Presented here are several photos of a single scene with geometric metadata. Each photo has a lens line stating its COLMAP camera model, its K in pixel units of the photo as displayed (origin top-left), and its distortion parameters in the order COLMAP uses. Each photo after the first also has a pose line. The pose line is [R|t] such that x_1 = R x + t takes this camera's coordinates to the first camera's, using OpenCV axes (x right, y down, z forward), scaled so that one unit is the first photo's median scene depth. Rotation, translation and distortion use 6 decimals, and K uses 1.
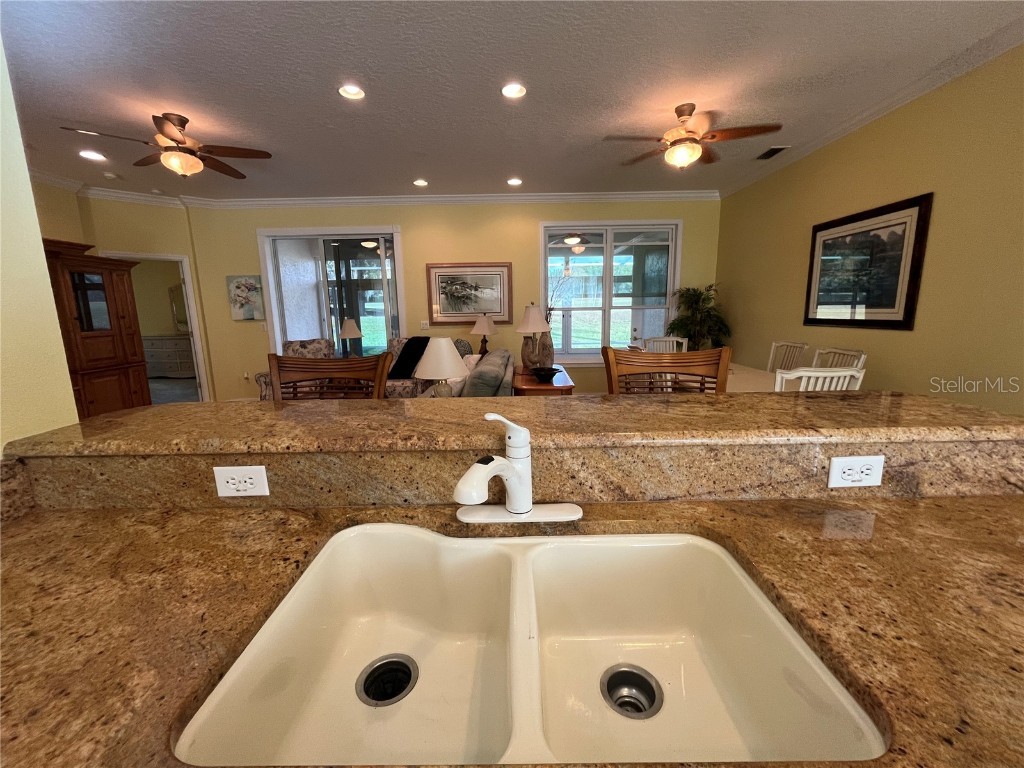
lens RADIAL K [[416.8, 0, 510.5], [0, 416.8, 384.0], [0, 0, 1]] dist [-0.002920, 0.000030]
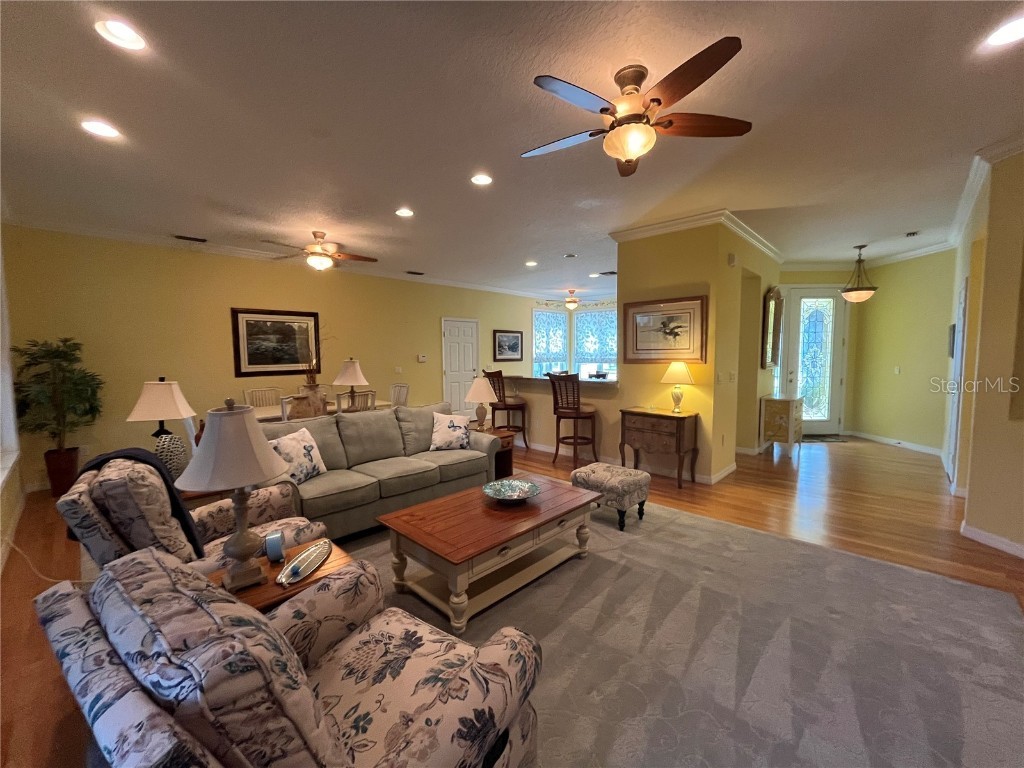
lens RADIAL K [[416.8, 0, 512.1], [0, 416.8, 383.5], [0, 0, 1]] dist [-0.002920, 0.000030]
pose [[-0.727487, -0.025792, 0.685636, -0.635644], [0.142594, 0.971791, 0.187854, -0.175946], [-0.671140, 0.234429, -0.703288, 0.957327]]
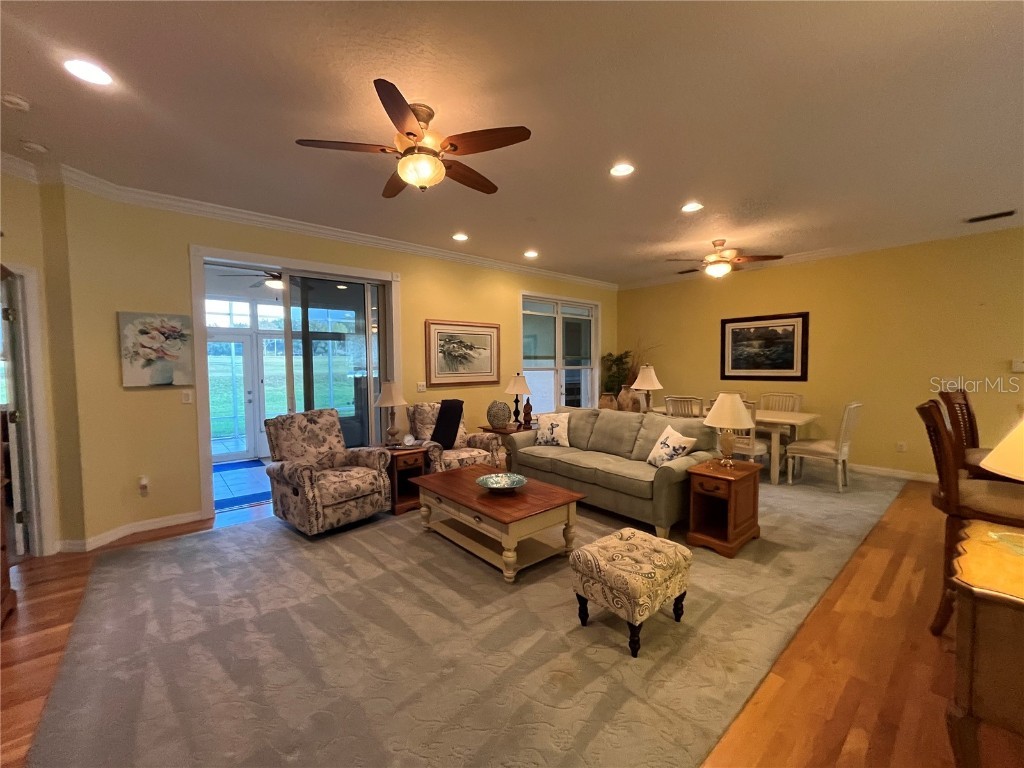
lens RADIAL K [[416.8, 0, 511.9], [0, 416.8, 383.3], [0, 0, 1]] dist [-0.002920, 0.000030]
pose [[0.754394, -0.020636, 0.656097, -0.656670], [0.113187, 0.988624, -0.099050, -0.043243], [-0.646590, 0.148985, 0.748148, 0.233988]]
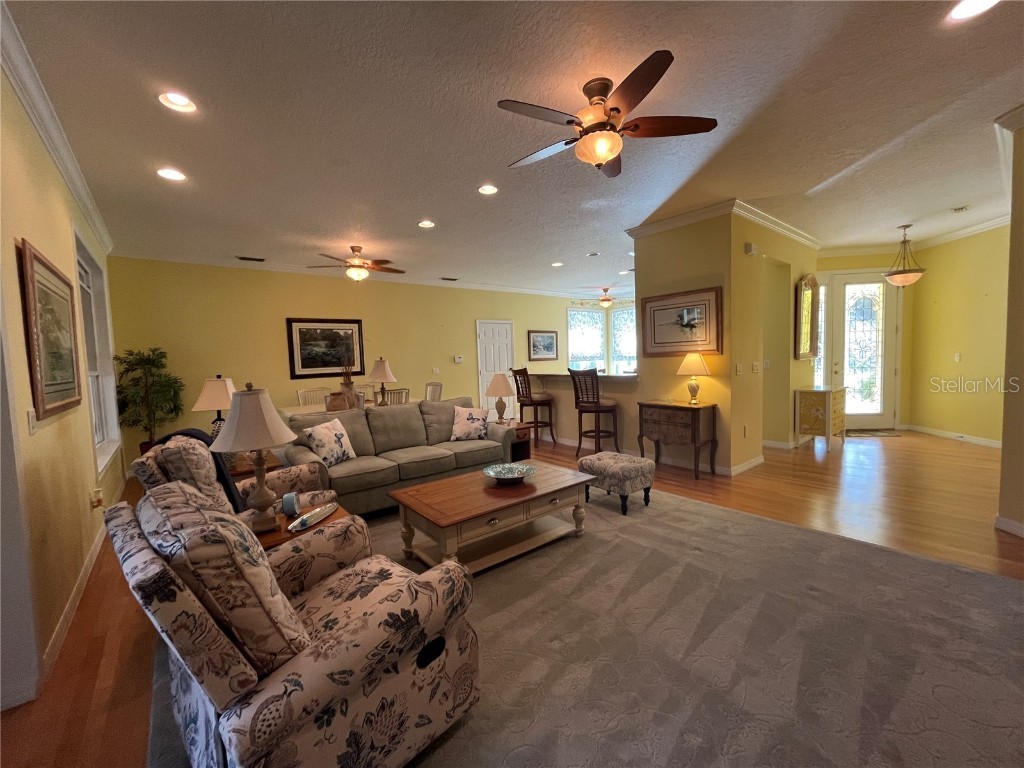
lens RADIAL K [[416.8, 0, 511.7], [0, 416.8, 383.7], [0, 0, 1]] dist [-0.002920, 0.000030]
pose [[-0.634453, -0.008118, 0.772919, -0.713568], [0.183173, 0.969883, 0.160545, -0.158377], [-0.750945, 0.243436, -0.613858, 0.942893]]
